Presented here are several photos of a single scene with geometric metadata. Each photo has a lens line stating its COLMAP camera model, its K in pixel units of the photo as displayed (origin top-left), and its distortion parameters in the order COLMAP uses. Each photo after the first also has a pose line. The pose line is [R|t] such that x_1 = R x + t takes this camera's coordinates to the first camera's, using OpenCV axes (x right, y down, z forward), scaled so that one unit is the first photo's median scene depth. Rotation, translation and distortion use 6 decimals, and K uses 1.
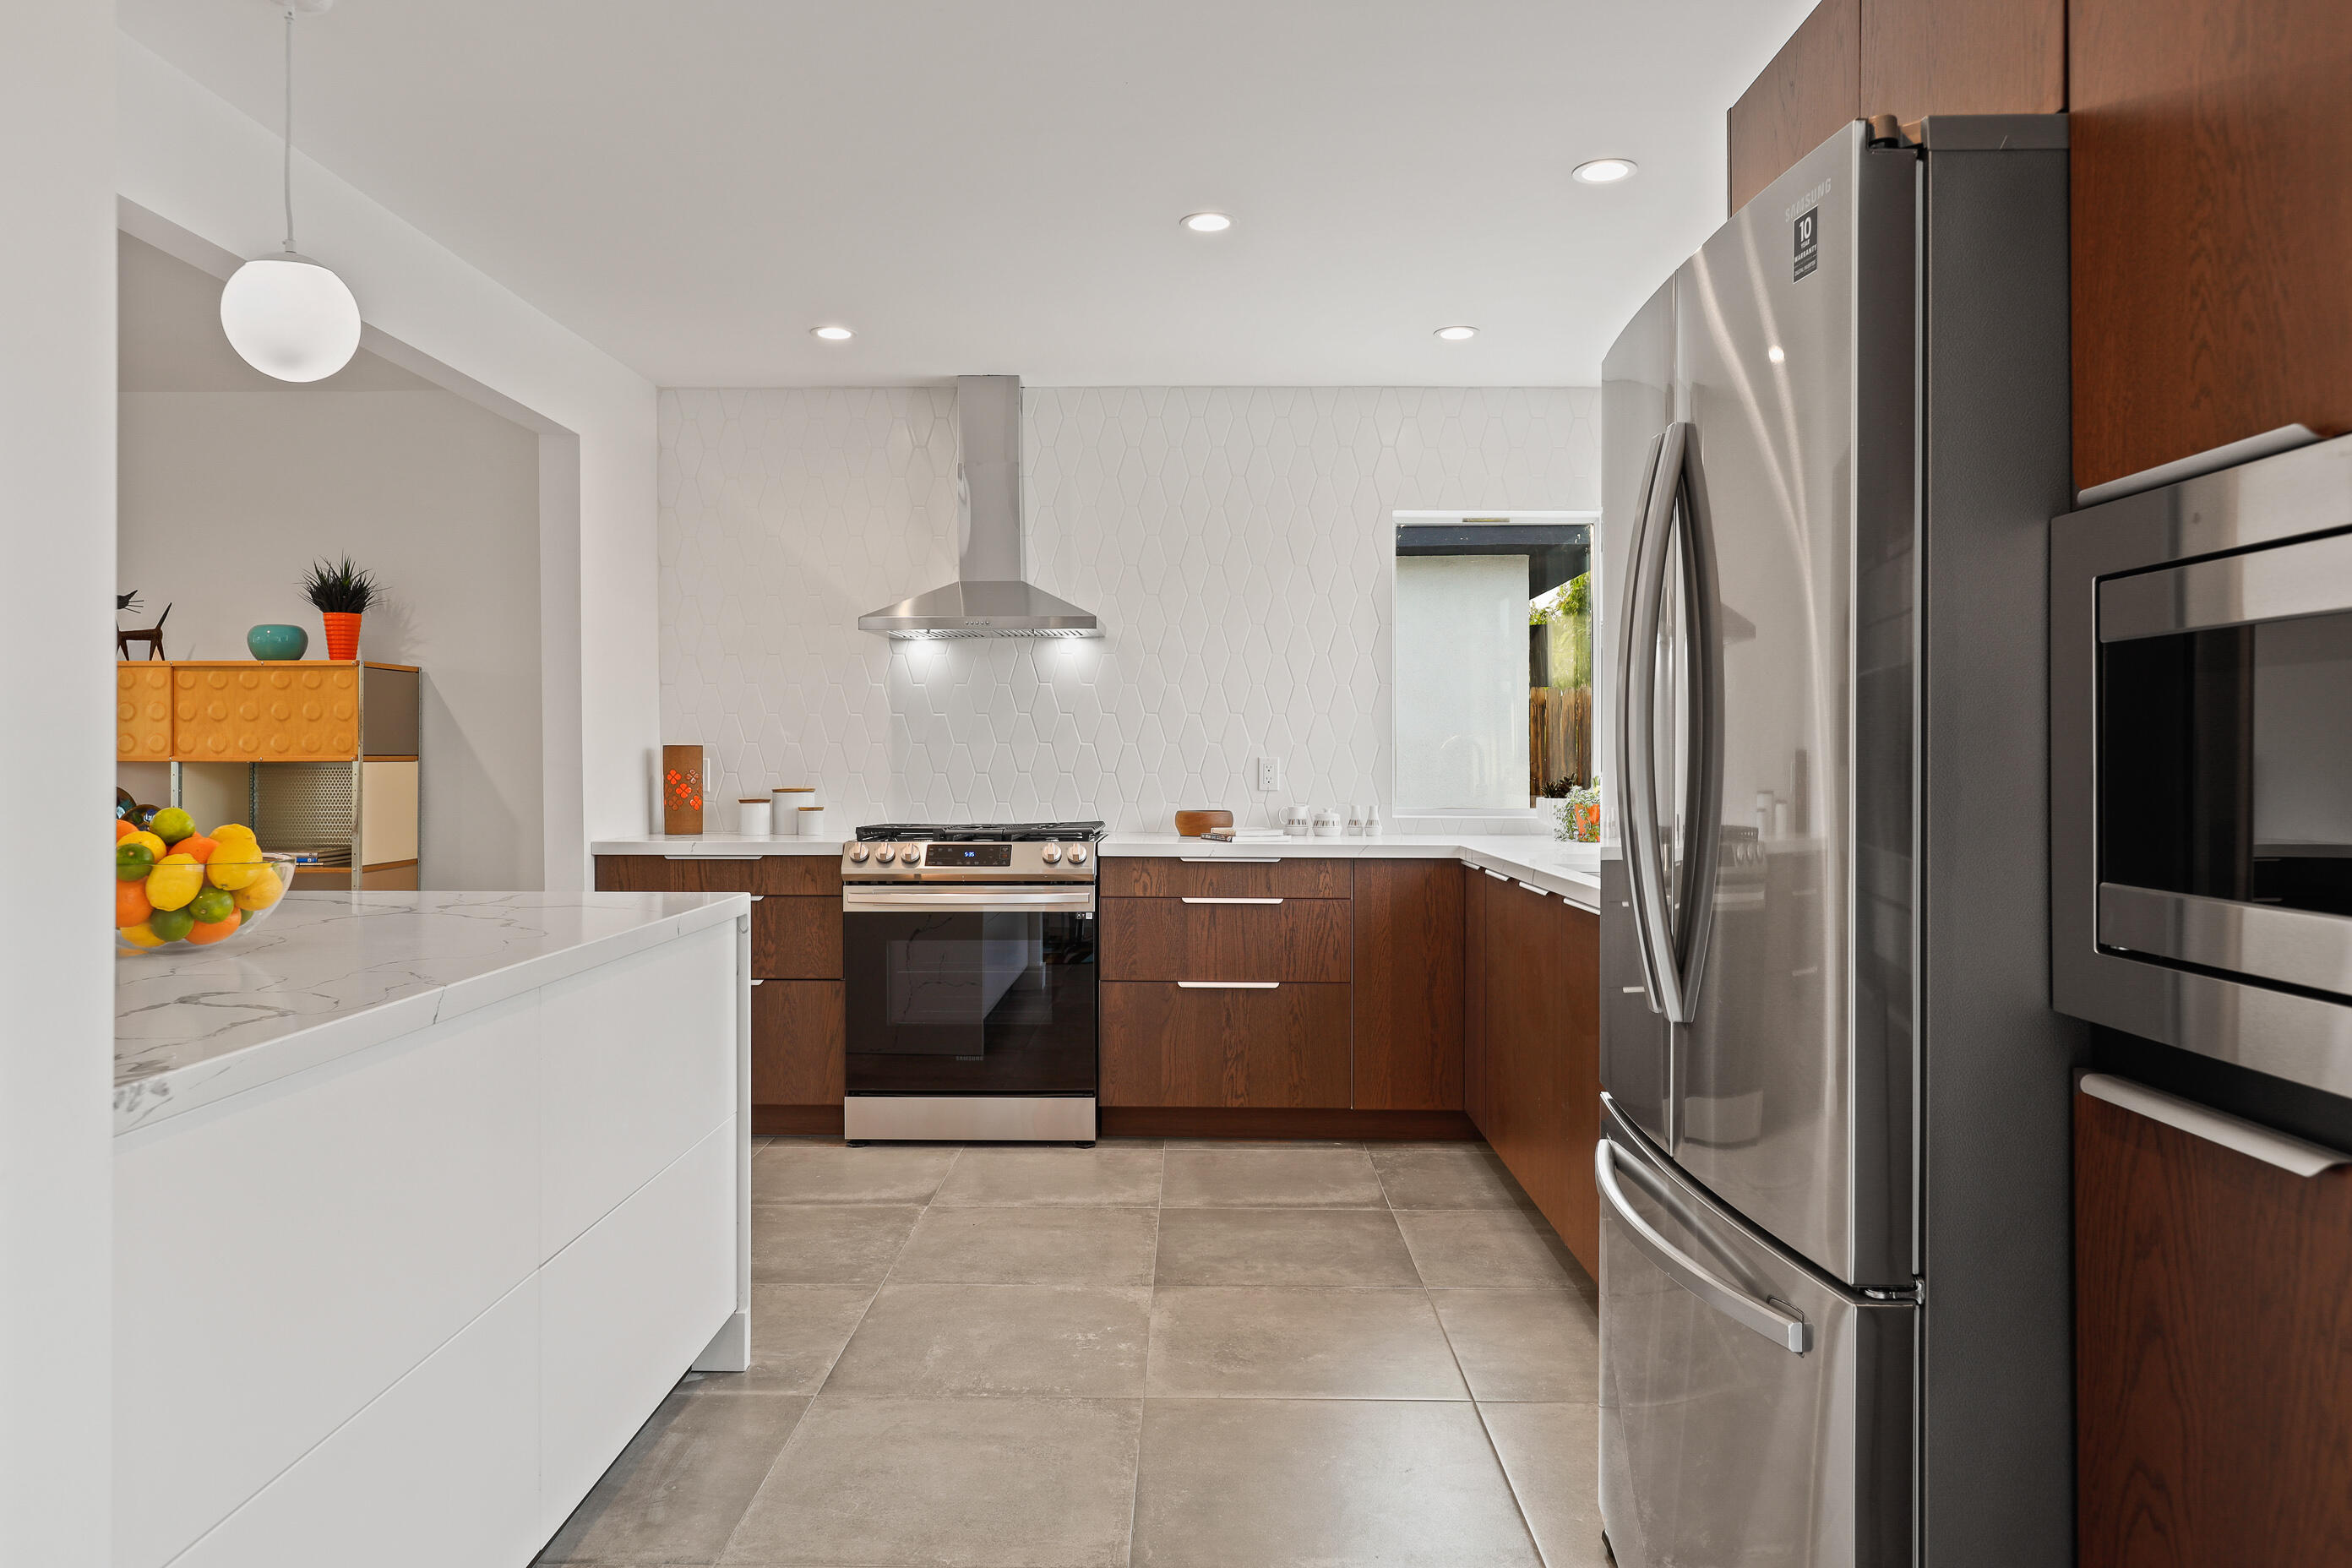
lens RADIAL K [[1571.9, 0, 1168.5], [0, 1571.9, 749.5], [0, 0, 1]] dist [-0.007637, -0.001077]
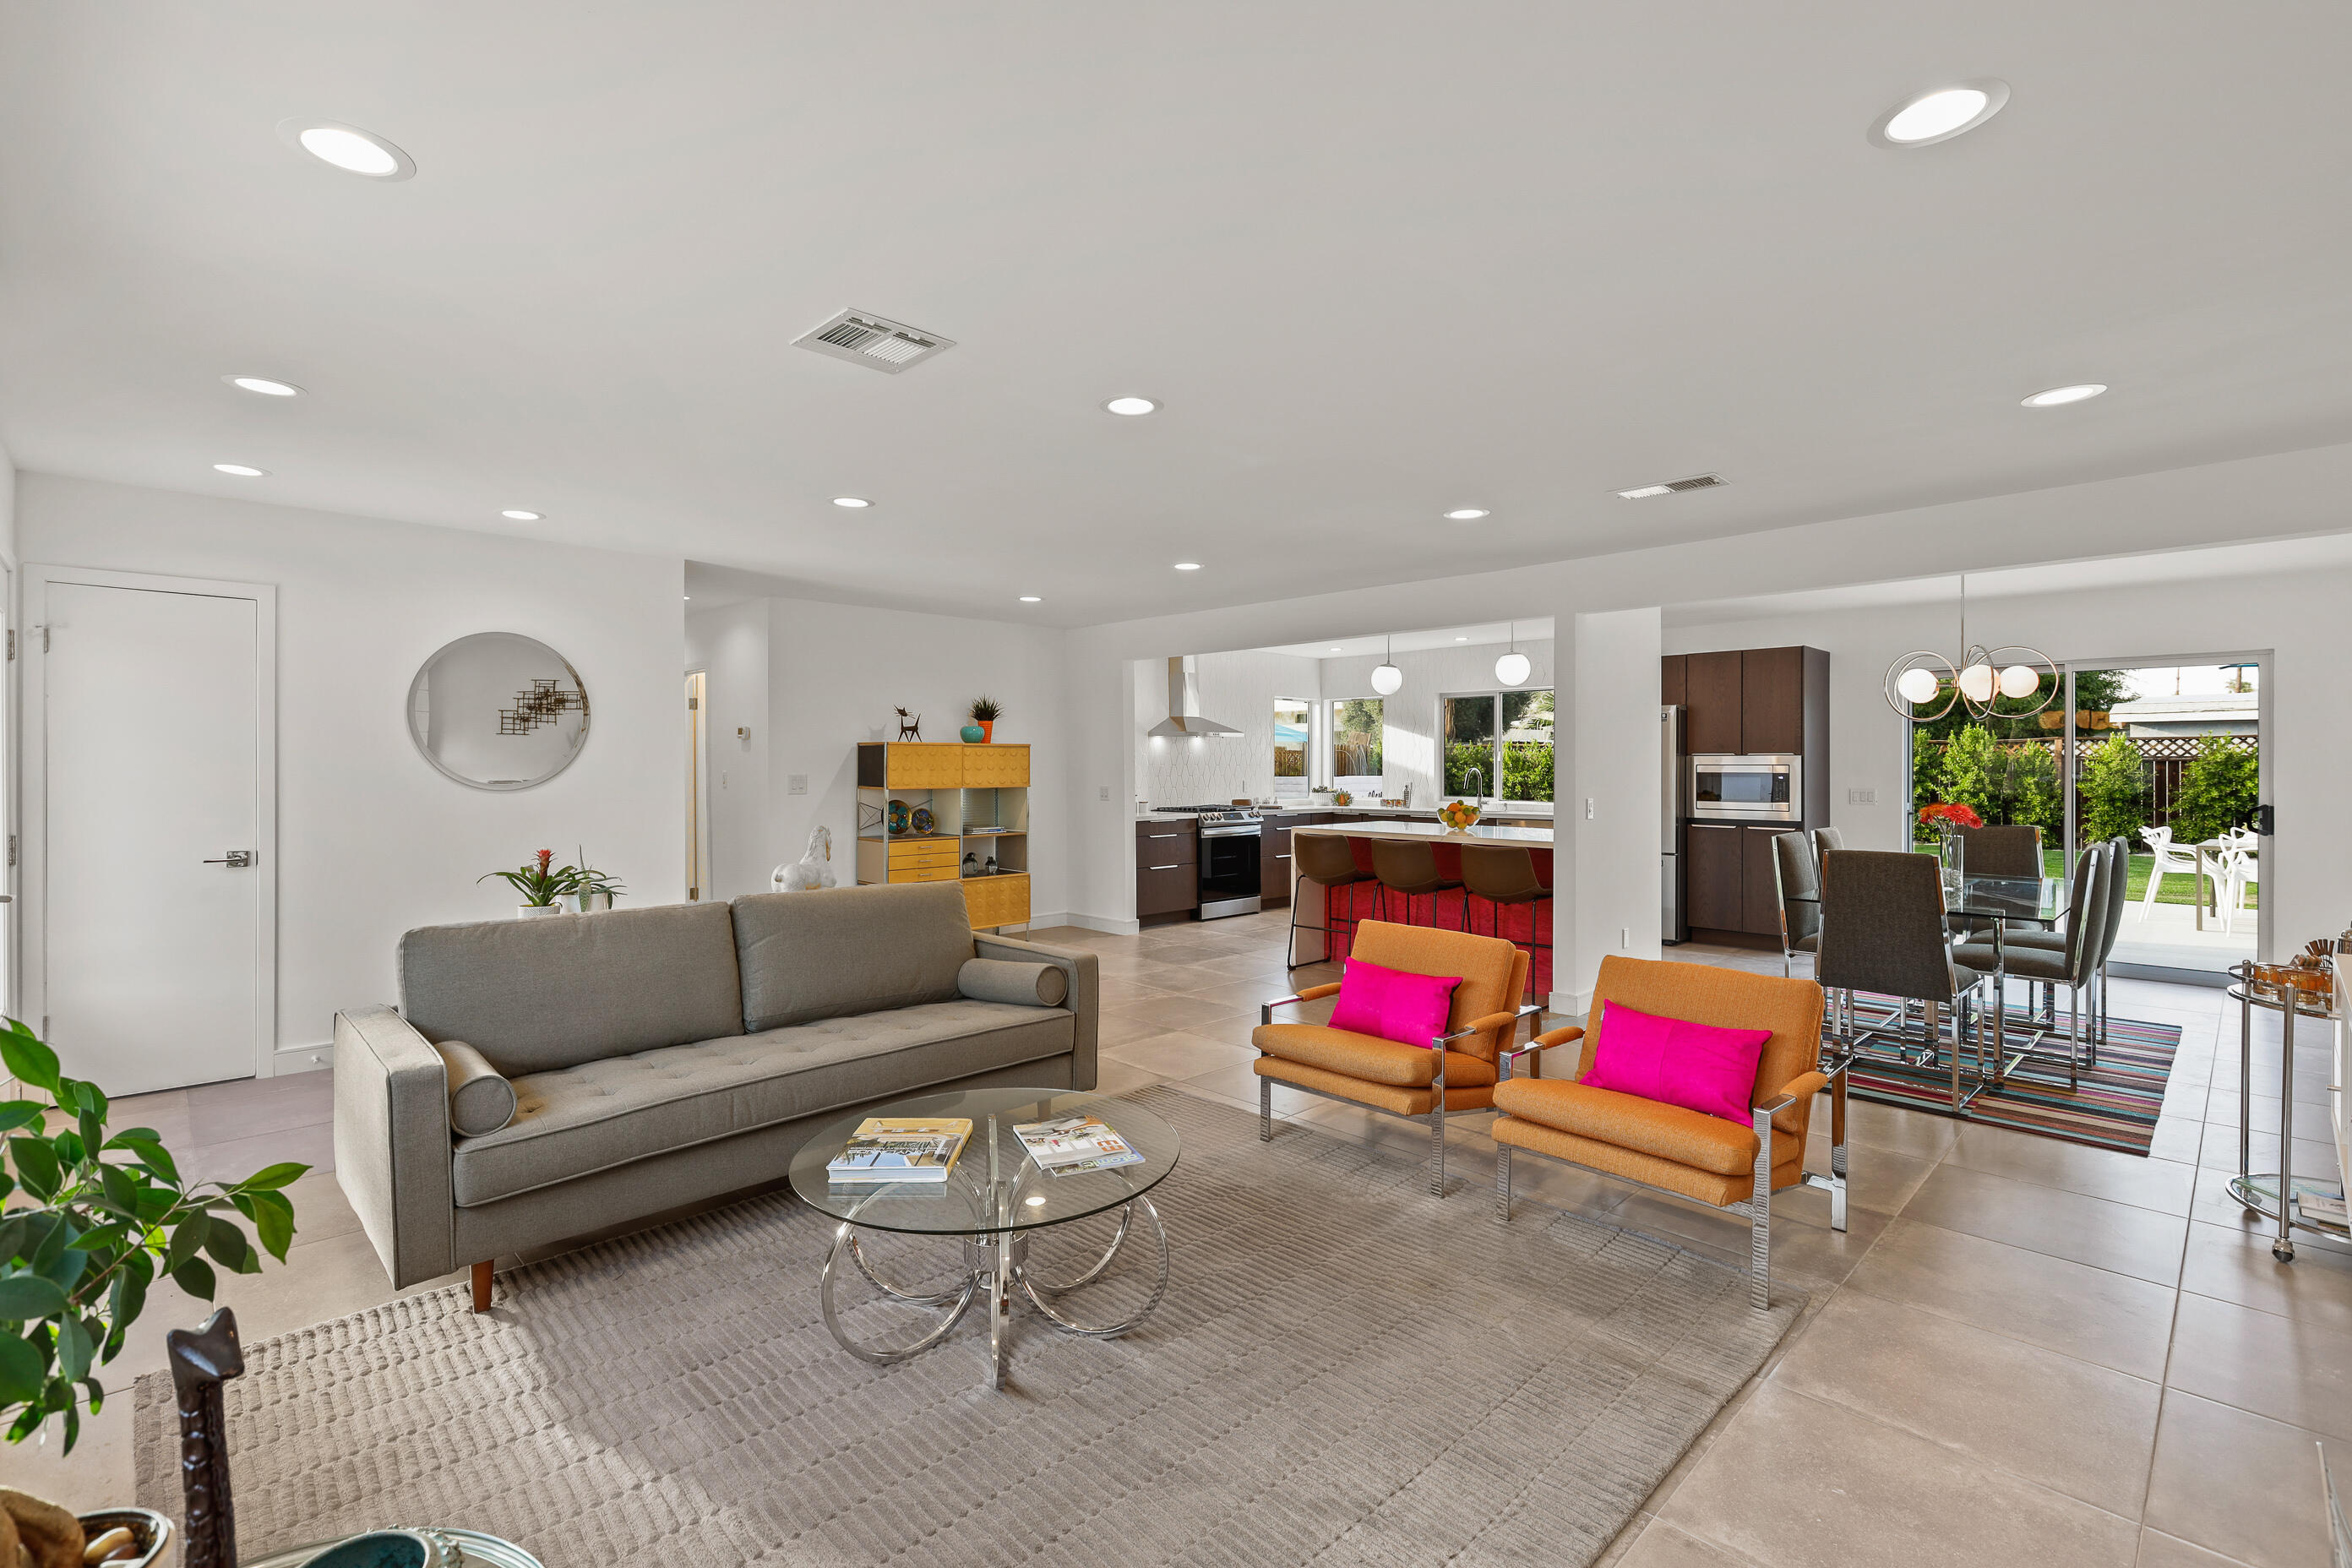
lens RADIAL K [[1059.6, 0, 1163.8], [0, 1059.6, 765.6], [0, 0, 1]] dist [-0.003586, 0.003874]
pose [[0.707514, -0.001015, 0.706698, -1.588400], [-0.004771, 0.999969, 0.006213, -0.037451], [-0.706683, -0.007767, 0.707488, -0.290807]]
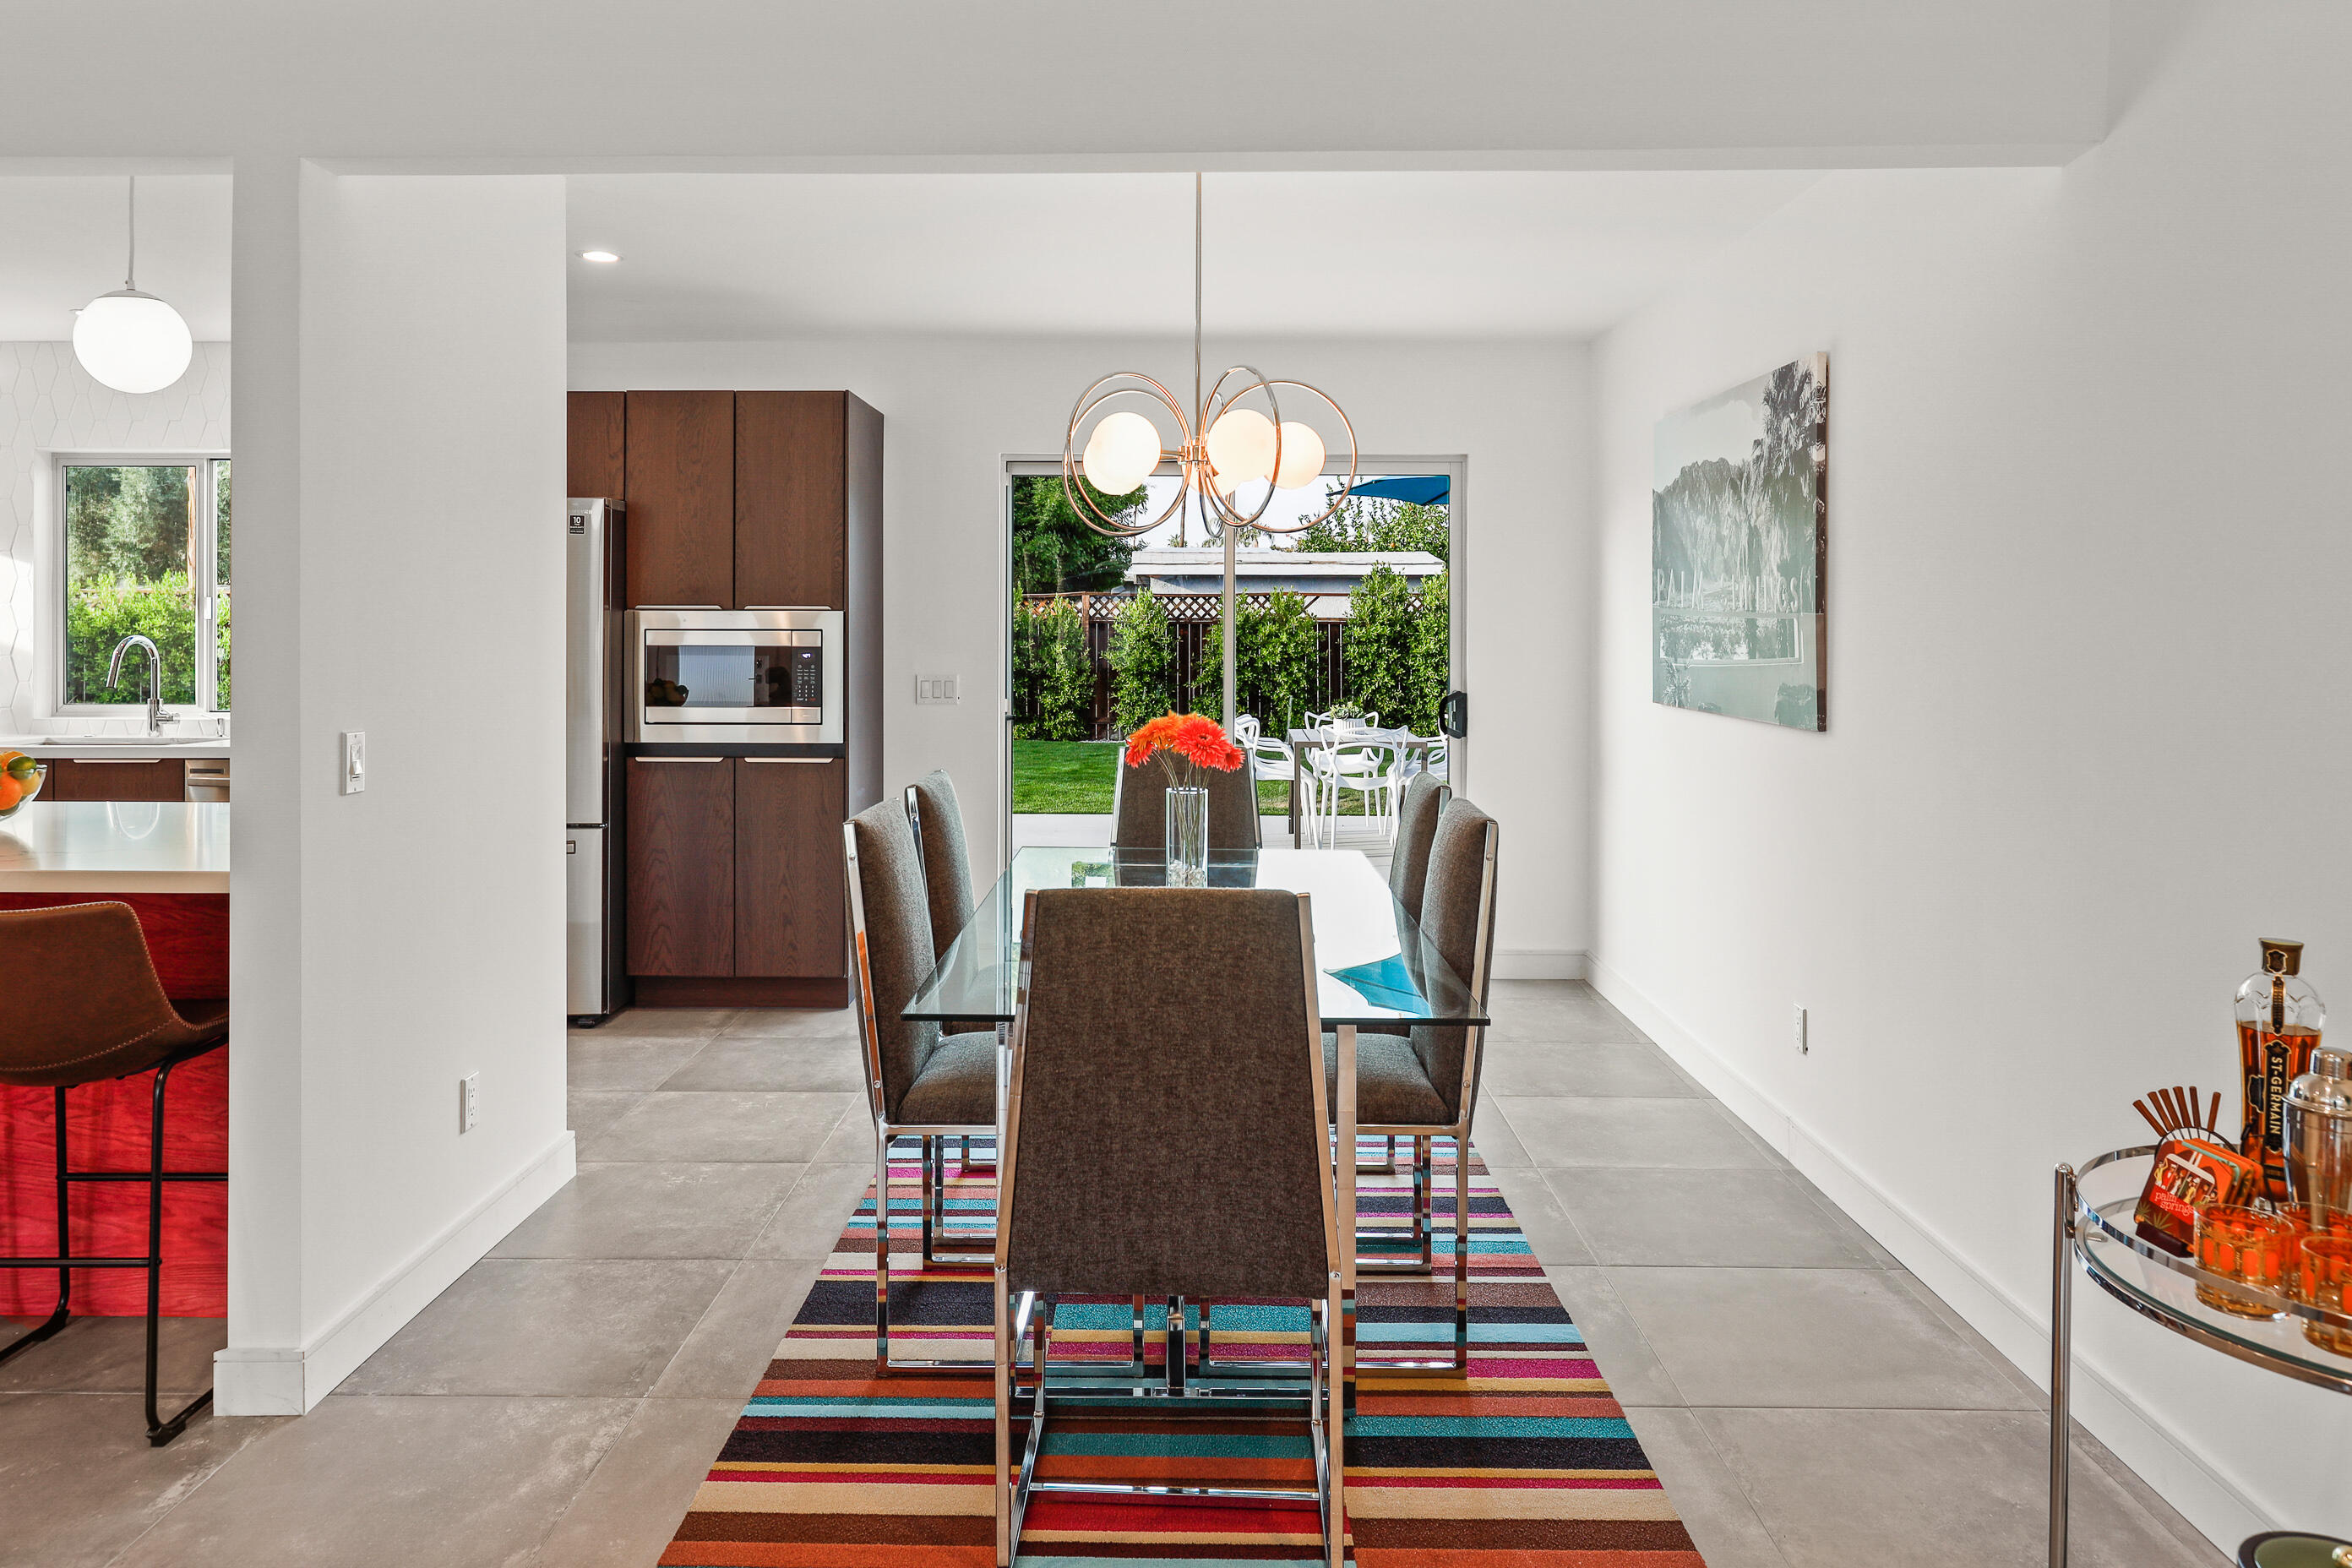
lens RADIAL K [[1593.5, 0, 1162.1], [0, 1593.5, 624.6], [0, 0, 1]] dist [-0.000980, 0.007637]
pose [[0.000618, 0.001663, 0.999998, -0.994177], [-0.008601, 0.999962, -0.001658, -0.037126], [-0.999963, -0.008600, 0.000632, -0.087012]]
